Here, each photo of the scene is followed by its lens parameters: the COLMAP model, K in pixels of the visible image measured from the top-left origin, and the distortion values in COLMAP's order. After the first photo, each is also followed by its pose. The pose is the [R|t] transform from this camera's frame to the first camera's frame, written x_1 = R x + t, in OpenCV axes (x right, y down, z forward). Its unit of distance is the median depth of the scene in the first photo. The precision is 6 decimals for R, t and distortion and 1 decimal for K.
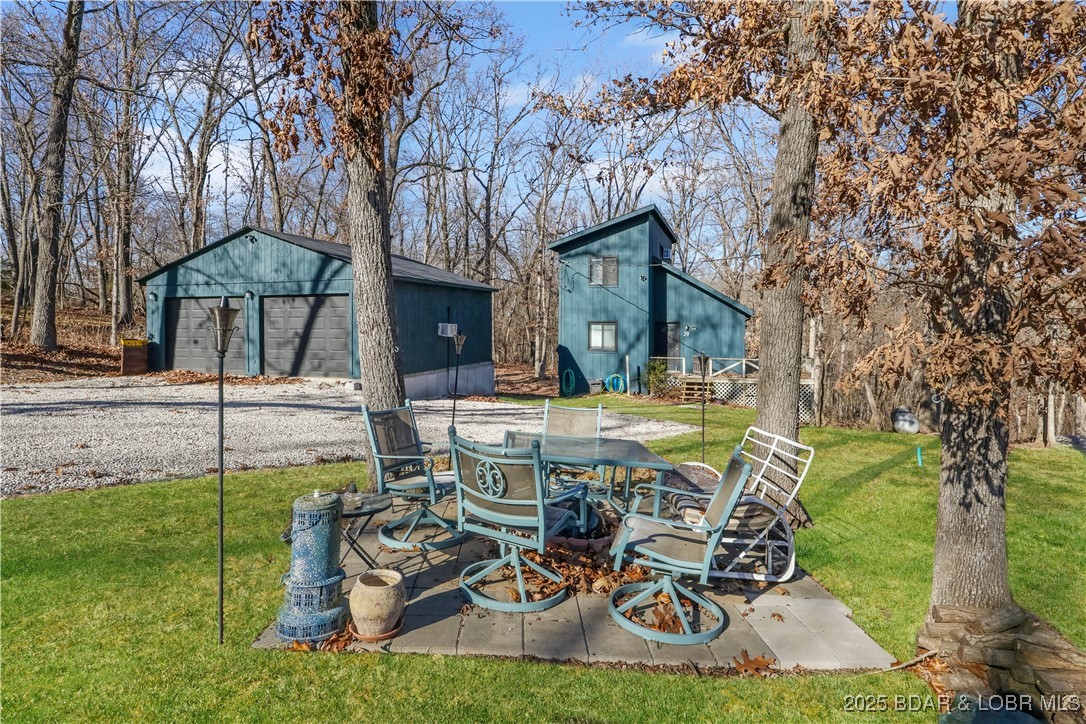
lens RADIAL K [[603.7, 0, 568.9], [0, 603.7, 322.6], [0, 0, 1]] dist [0.007961, 0.000896]
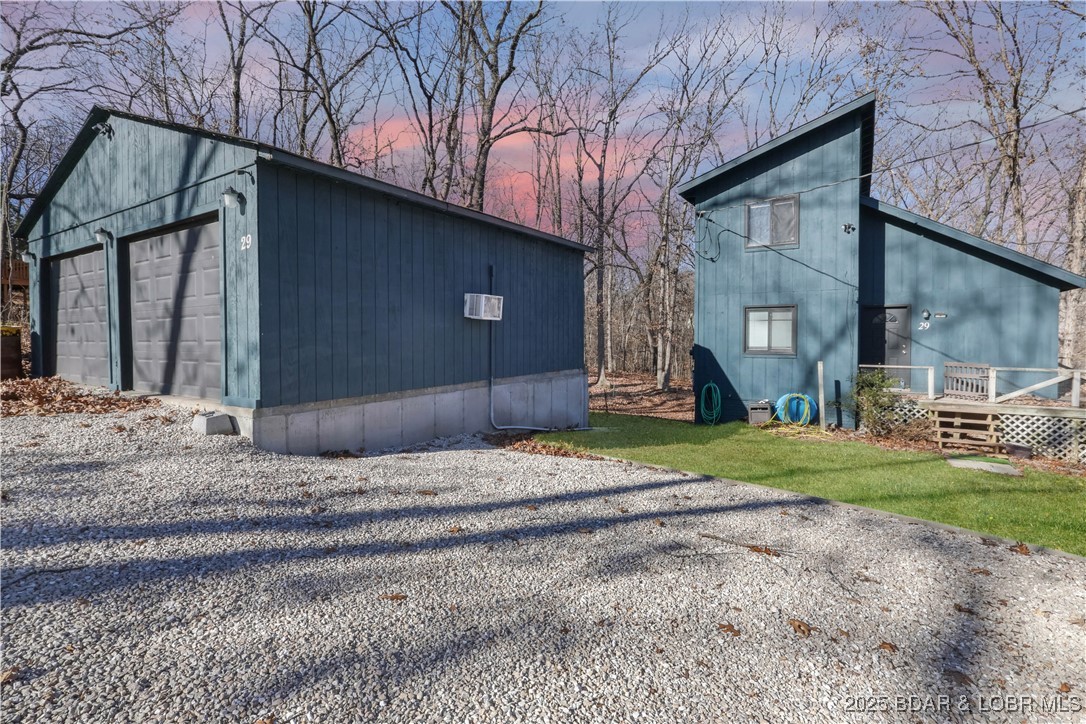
lens RADIAL K [[530.5, 0, 540.7], [0, 530.5, 348.2], [0, 0, 1]] dist [0.007183, 0.000431]
pose [[0.962984, 0.001450, -0.269556, -0.023959], [0.005174, 0.999702, 0.023859, 0.027601], [0.269510, -0.024370, 0.962689, 0.434840]]
